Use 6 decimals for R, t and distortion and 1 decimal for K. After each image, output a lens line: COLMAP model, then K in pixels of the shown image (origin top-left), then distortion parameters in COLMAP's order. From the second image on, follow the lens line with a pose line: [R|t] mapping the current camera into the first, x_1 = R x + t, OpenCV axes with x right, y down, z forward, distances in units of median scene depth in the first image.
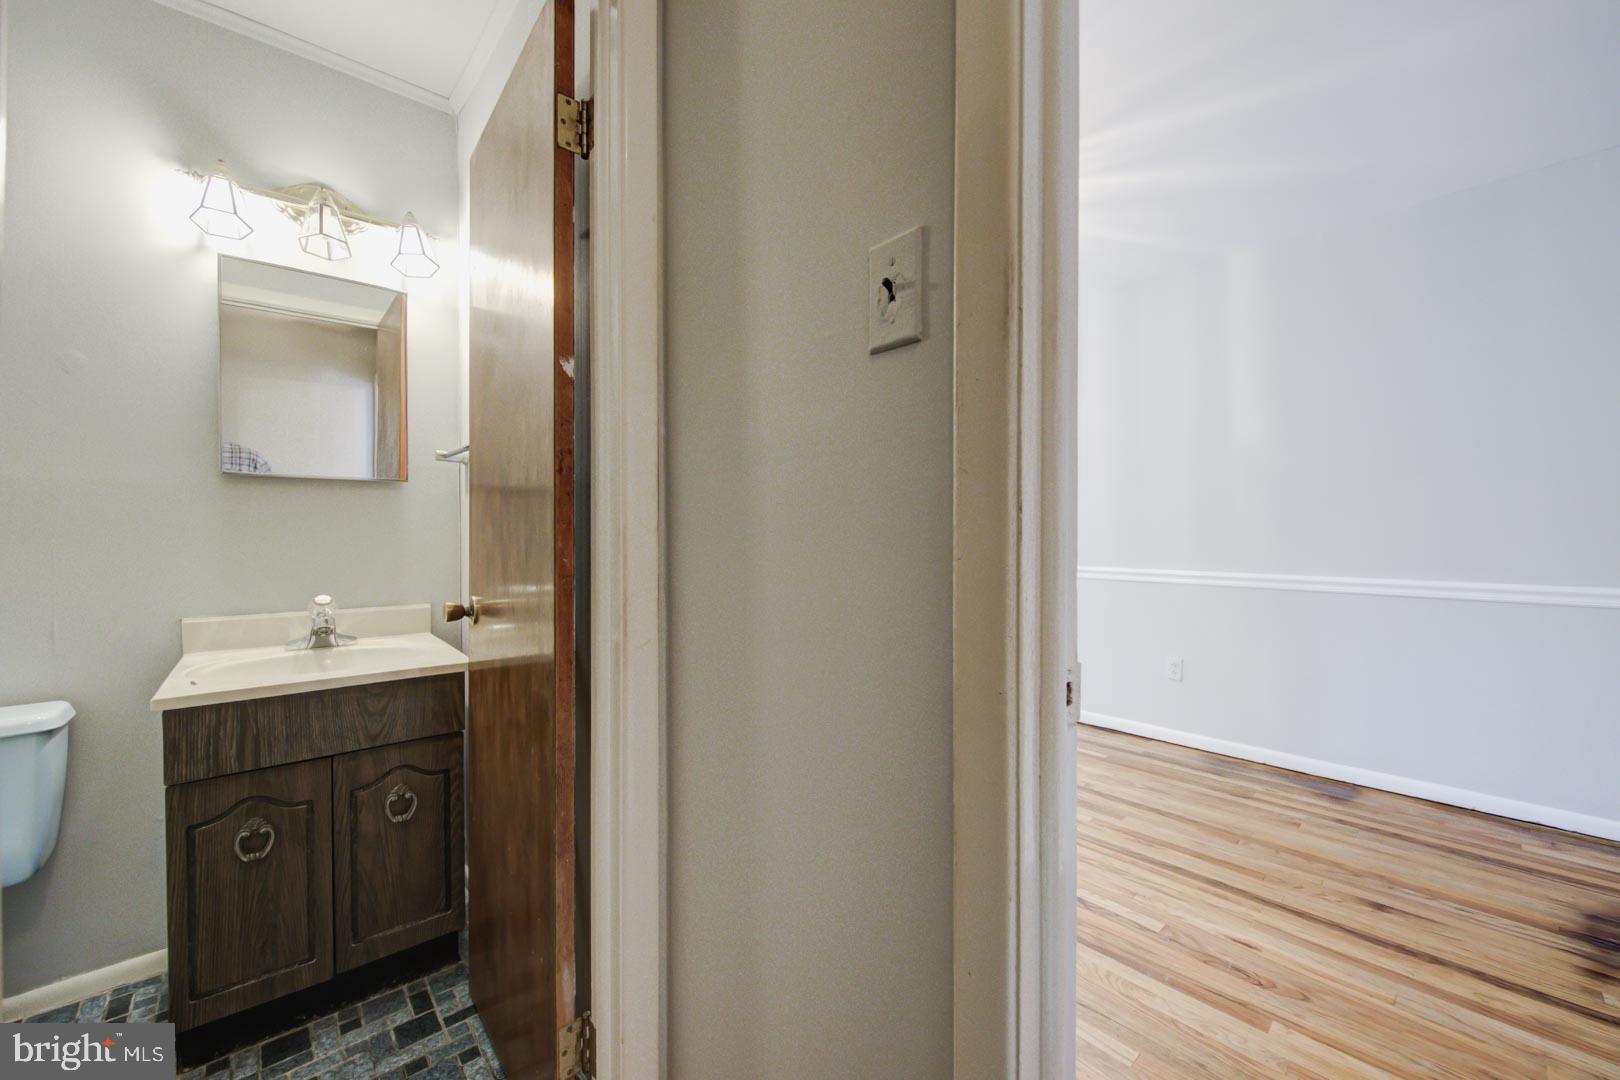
lens RADIAL K [[651.3, 0, 810.0], [0, 651.3, 540.0], [0, 0, 1]] dist [0.011832, -0.000326]
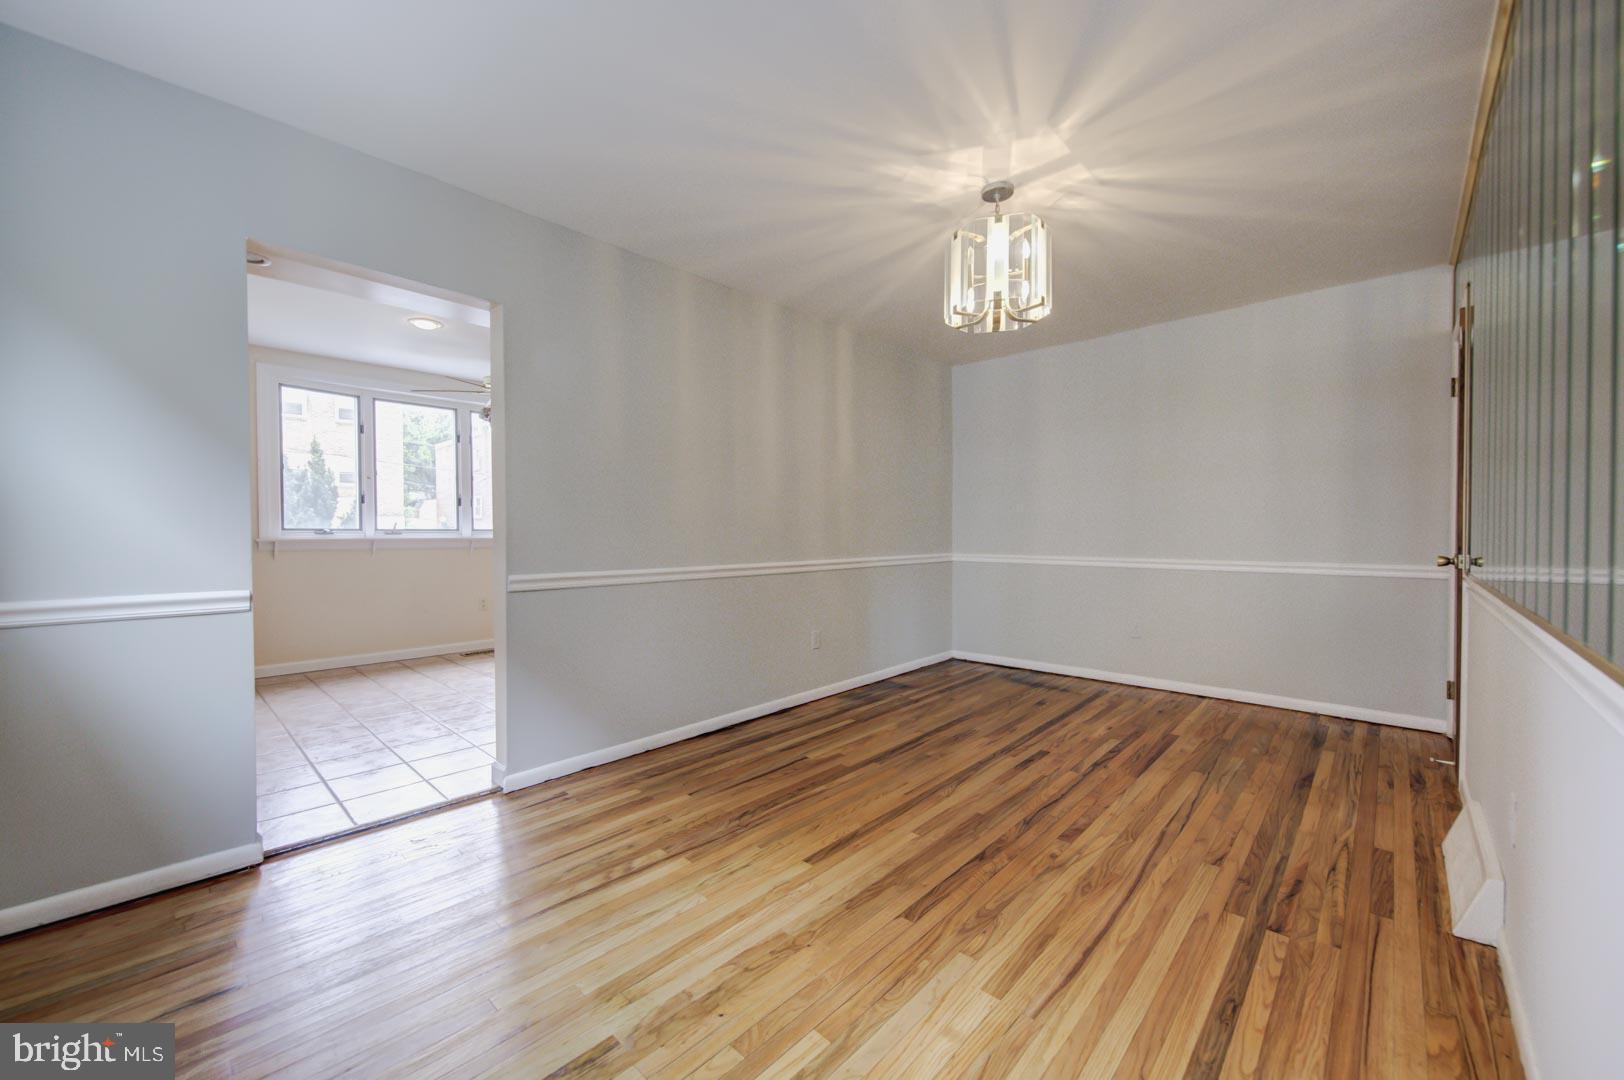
lens RADIAL K [[621.9, 0, 812.0], [0, 621.9, 540.0], [0, 0, 1]] dist [-0.000496, -0.000123]
pose [[-0.081689, -0.015777, 0.996533, -0.816786], [0.022960, 0.999580, 0.017707, -0.027245], [-0.996393, 0.024327, -0.081292, 1.395531]]
